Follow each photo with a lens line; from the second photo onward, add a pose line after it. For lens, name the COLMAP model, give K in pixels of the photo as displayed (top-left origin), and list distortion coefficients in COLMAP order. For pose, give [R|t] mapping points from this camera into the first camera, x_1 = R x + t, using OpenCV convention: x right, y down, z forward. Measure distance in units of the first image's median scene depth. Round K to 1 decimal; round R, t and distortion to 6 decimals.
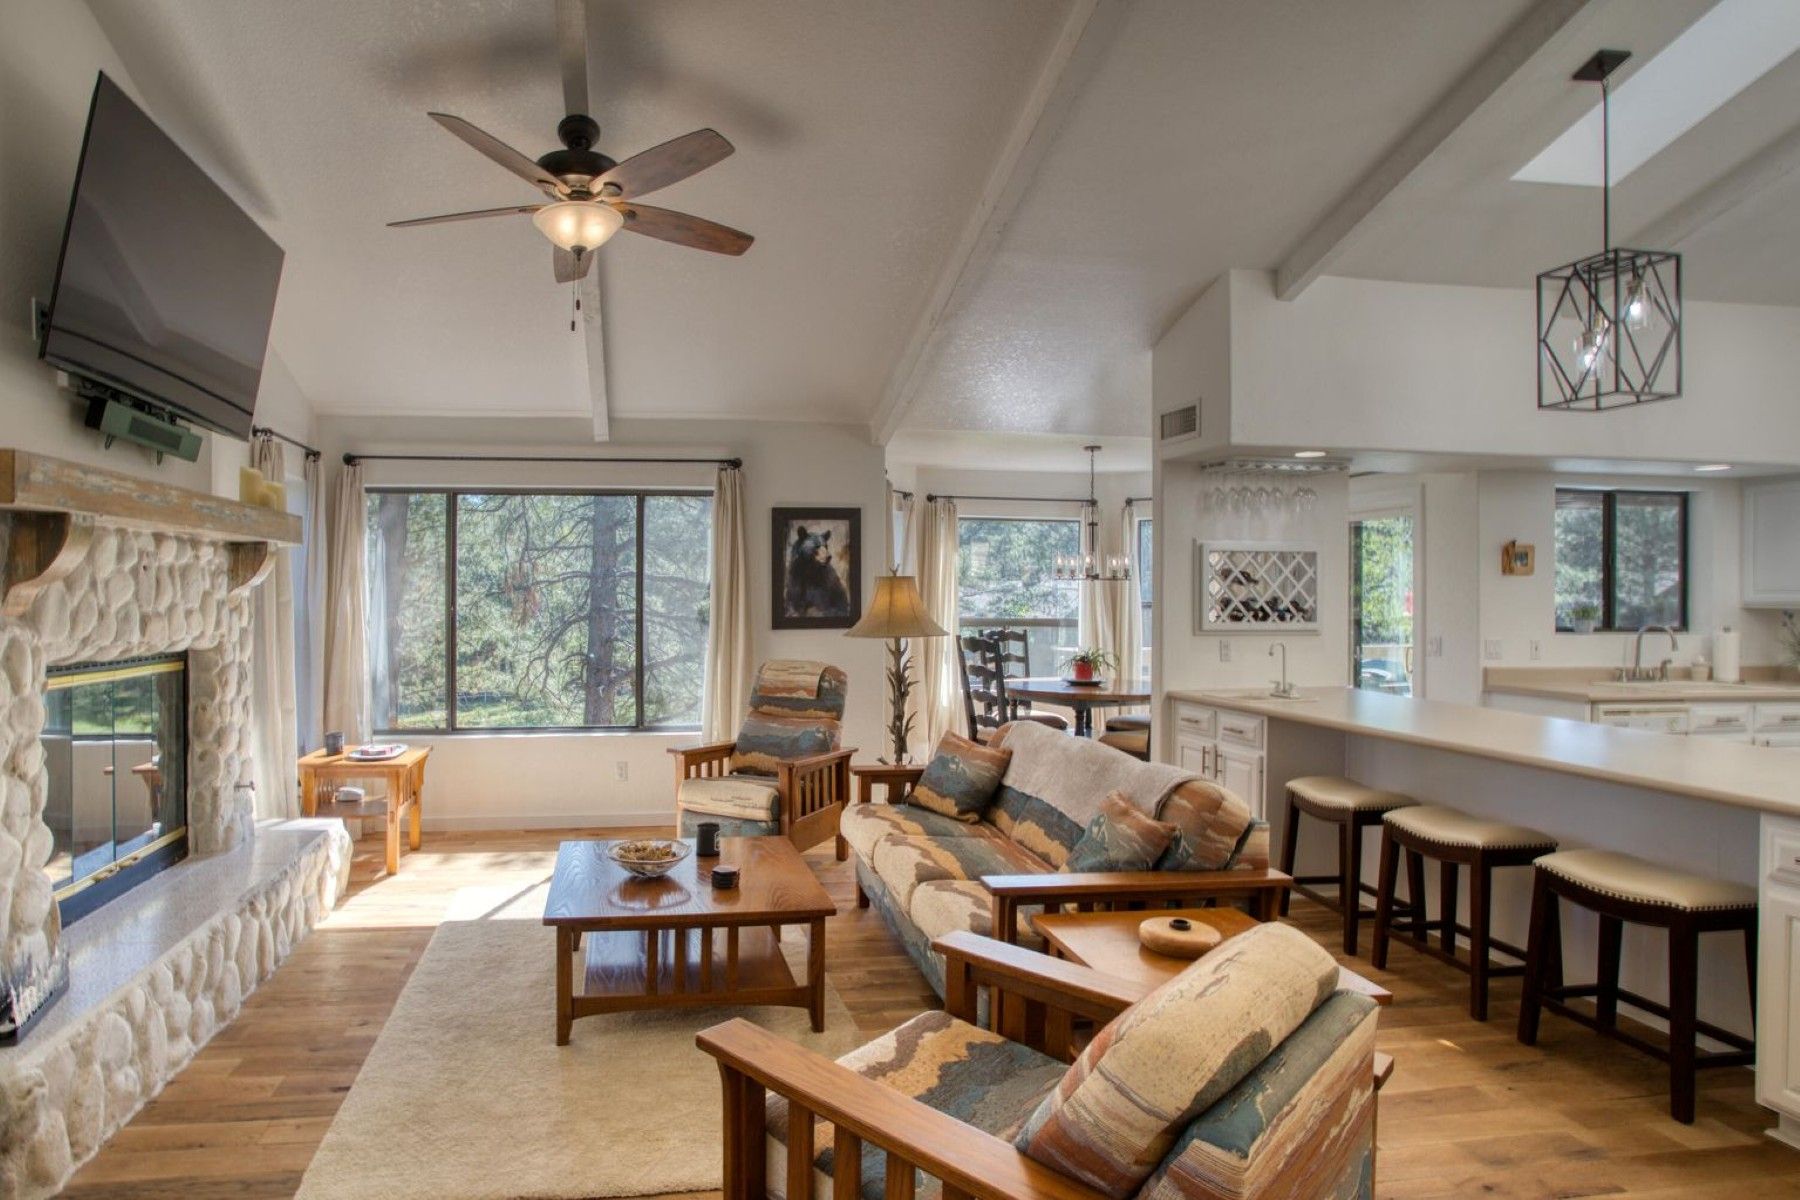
lens RADIAL K [[949.7, 0, 759.8], [0, 949.7, 596.7], [0, 0, 1]] dist [-0.063303, 0.026461]
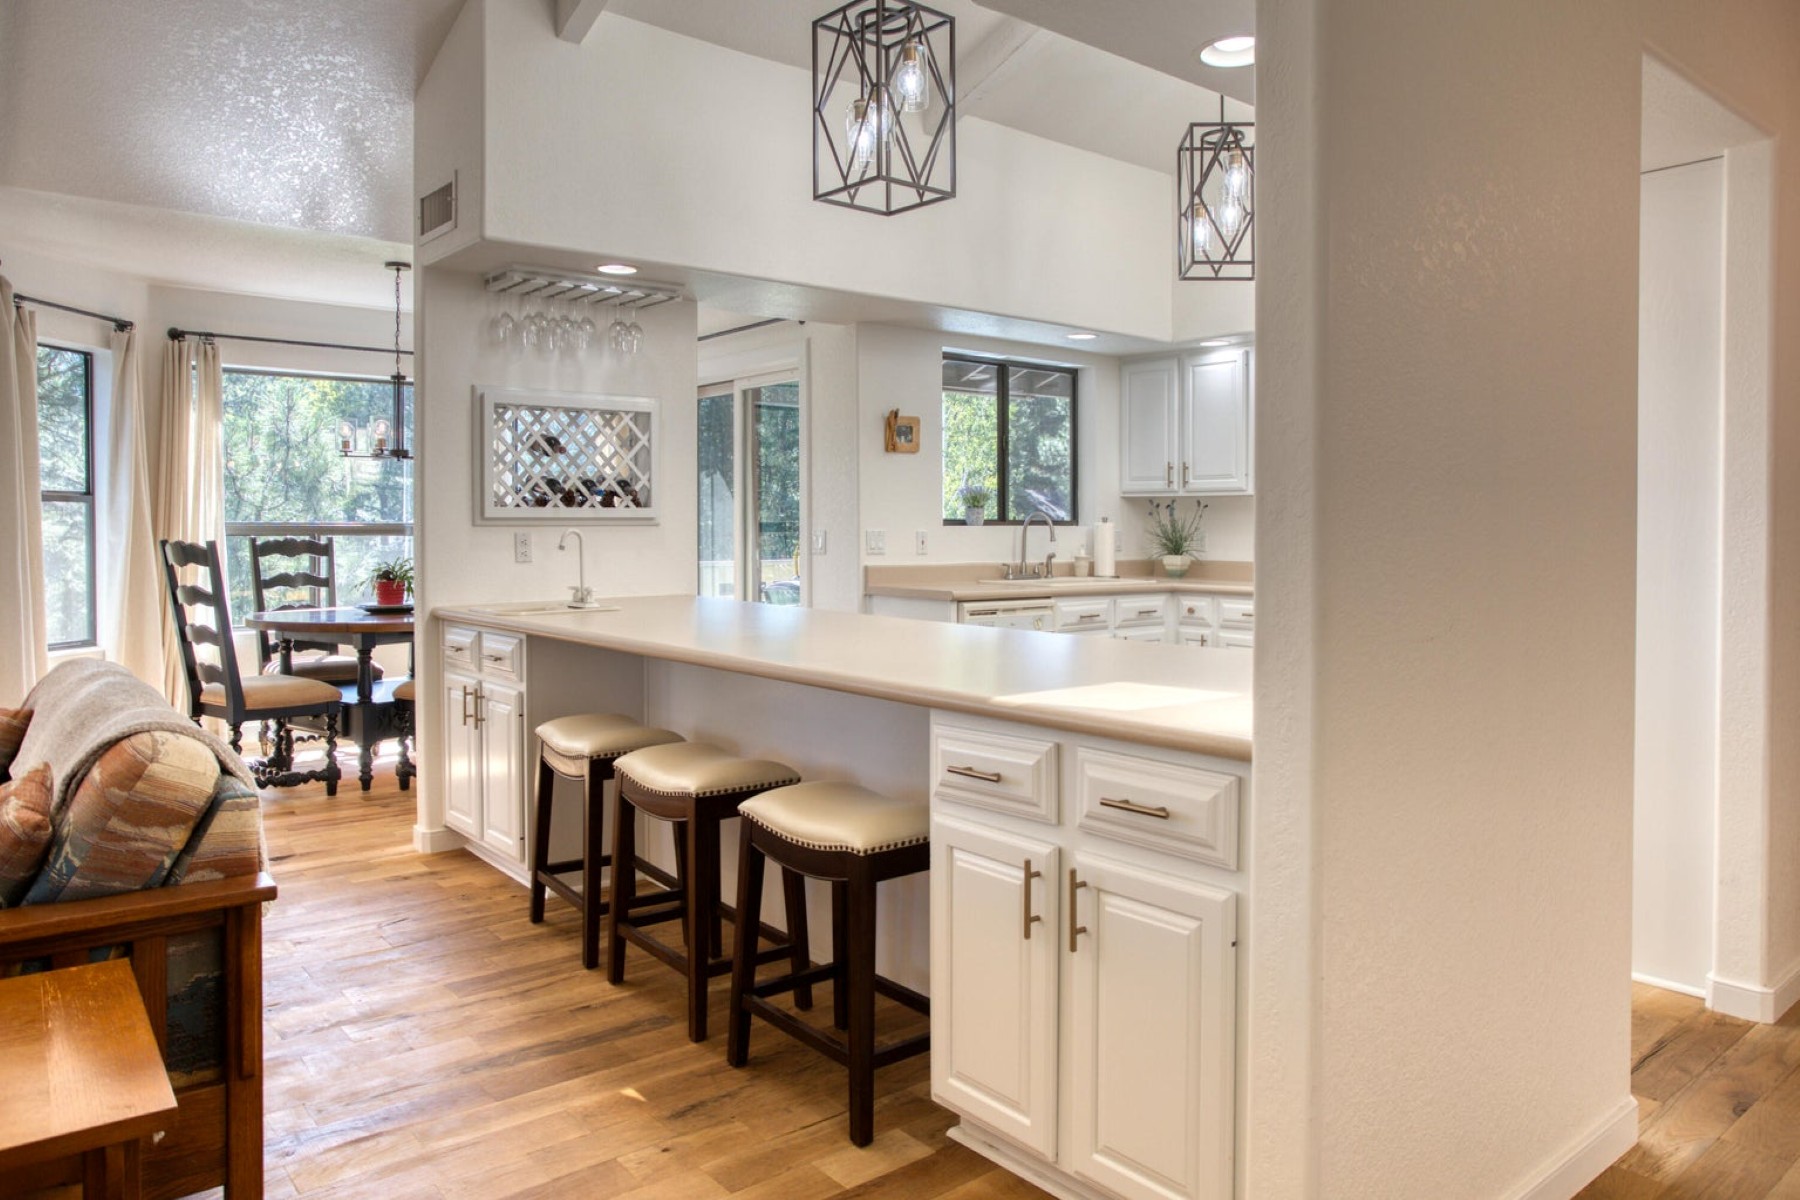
lens RADIAL K [[1193.5, 0, 900.1], [0, 1193.5, 548.4], [0, 0, 1]] dist [0.001086, -0.000597]
pose [[0.856410, -0.013890, 0.516109, 0.290071], [0.005458, 0.999826, 0.017851, 0.045403], [-0.516267, -0.012471, 0.856337, 0.092326]]
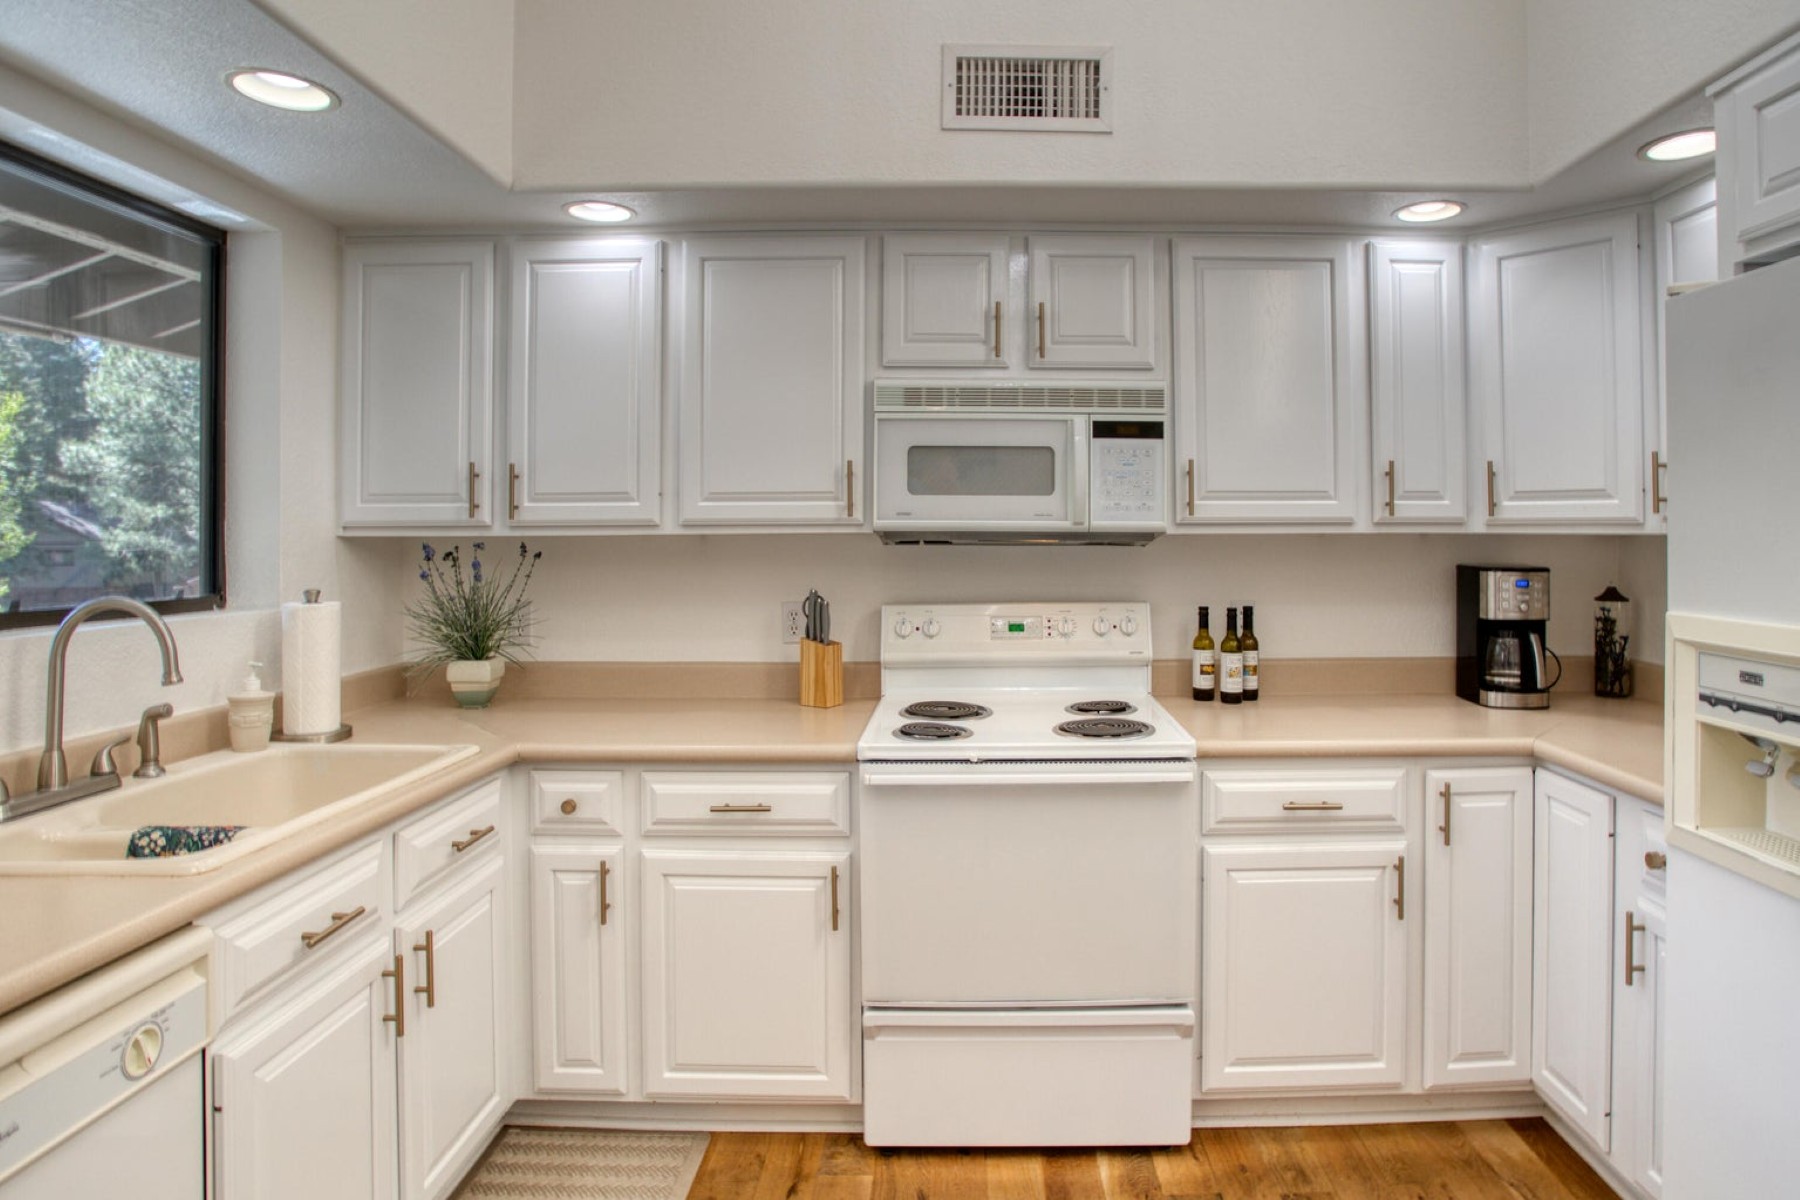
lens RADIAL K [[913.3, 0, 933.0], [0, 913.3, 528.8], [0, 0, 1]] dist [-0.075394, 0.024061]
pose [[0.120550, 0.004099, 0.992699, 0.788586], [0.005257, 0.999975, -0.004767, 0.013403], [-0.992693, 0.005794, 0.120525, 0.760254]]
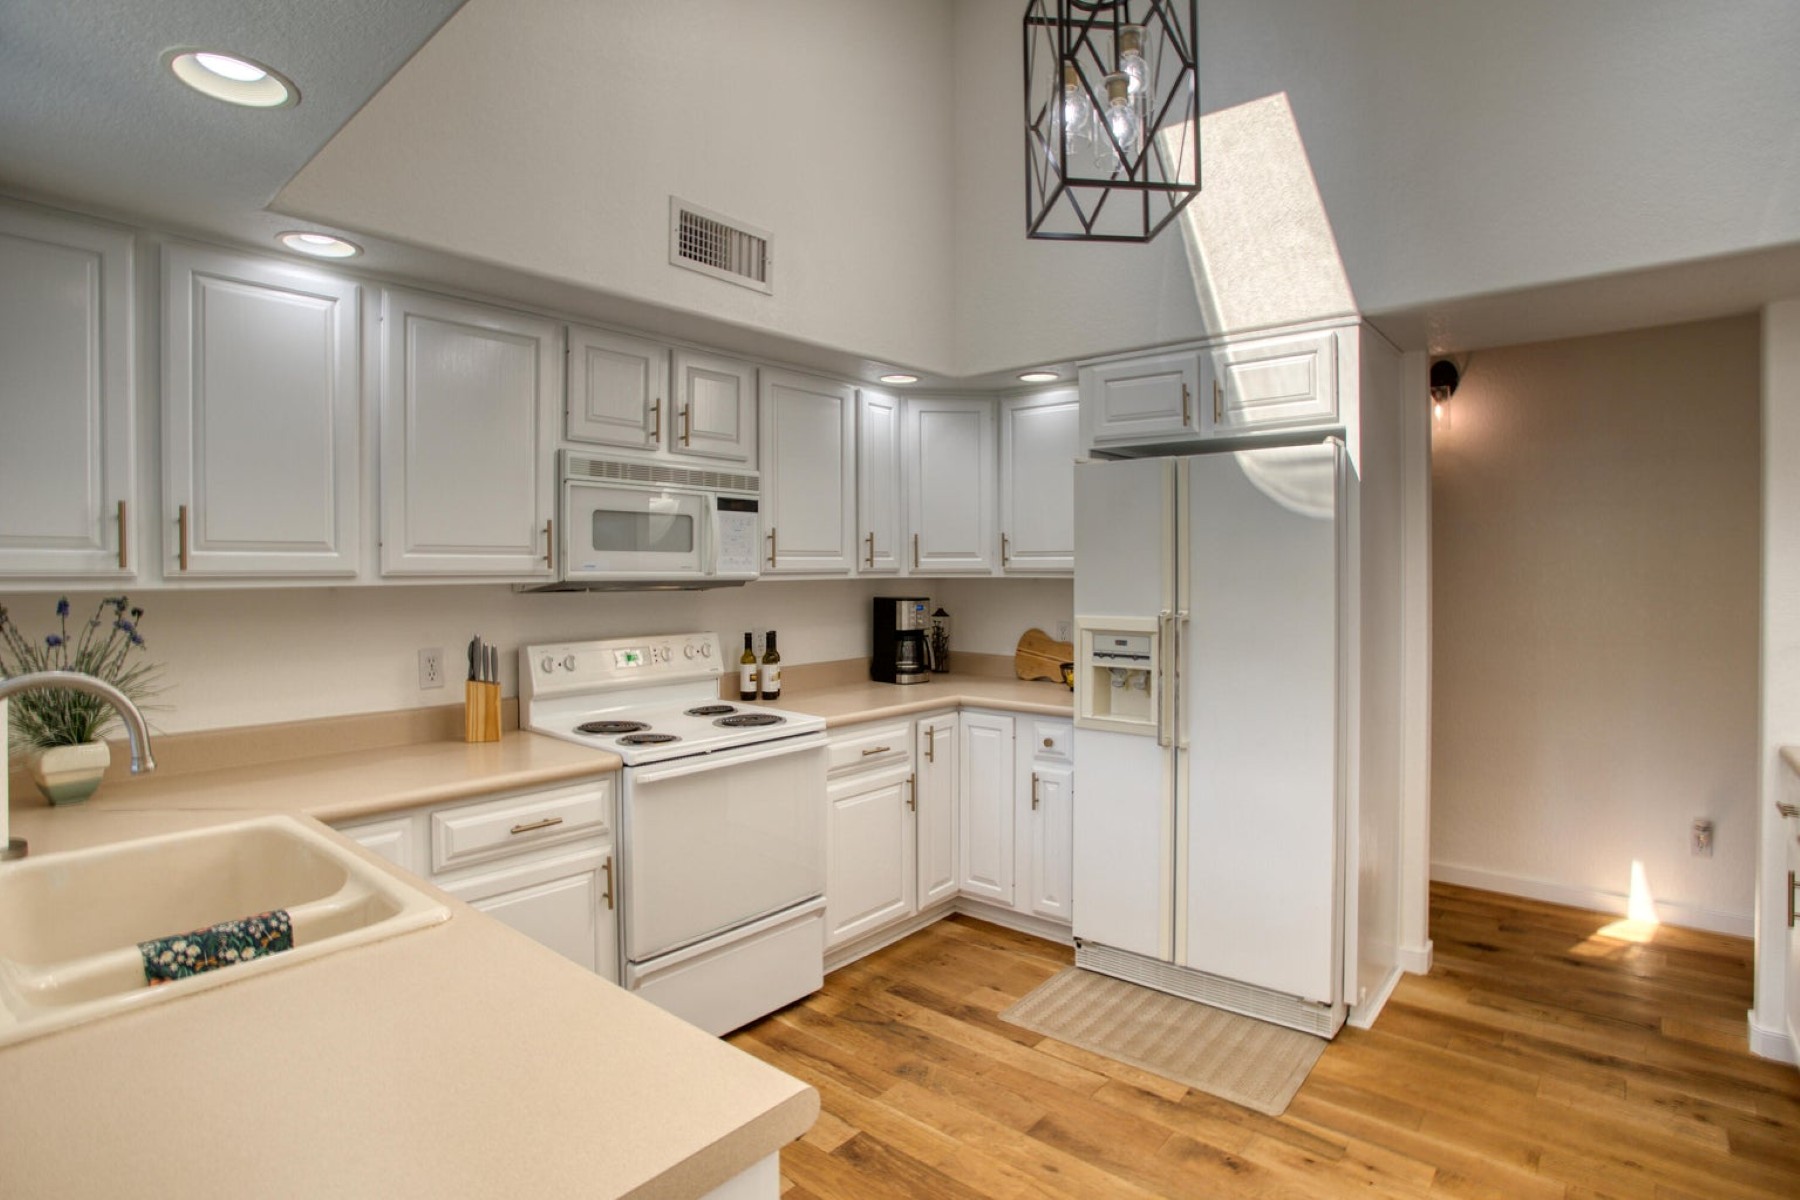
lens RADIAL K [[902.0, 0, 896.3], [0, 902.0, 560.5], [0, 0, 1]] dist [-0.086151, 0.039560]
pose [[-0.675809, 0.003937, 0.737067, 0.724214], [0.002355, 0.999992, -0.003183, 0.002783], [-0.737073, -0.000416, -0.675813, 1.050488]]
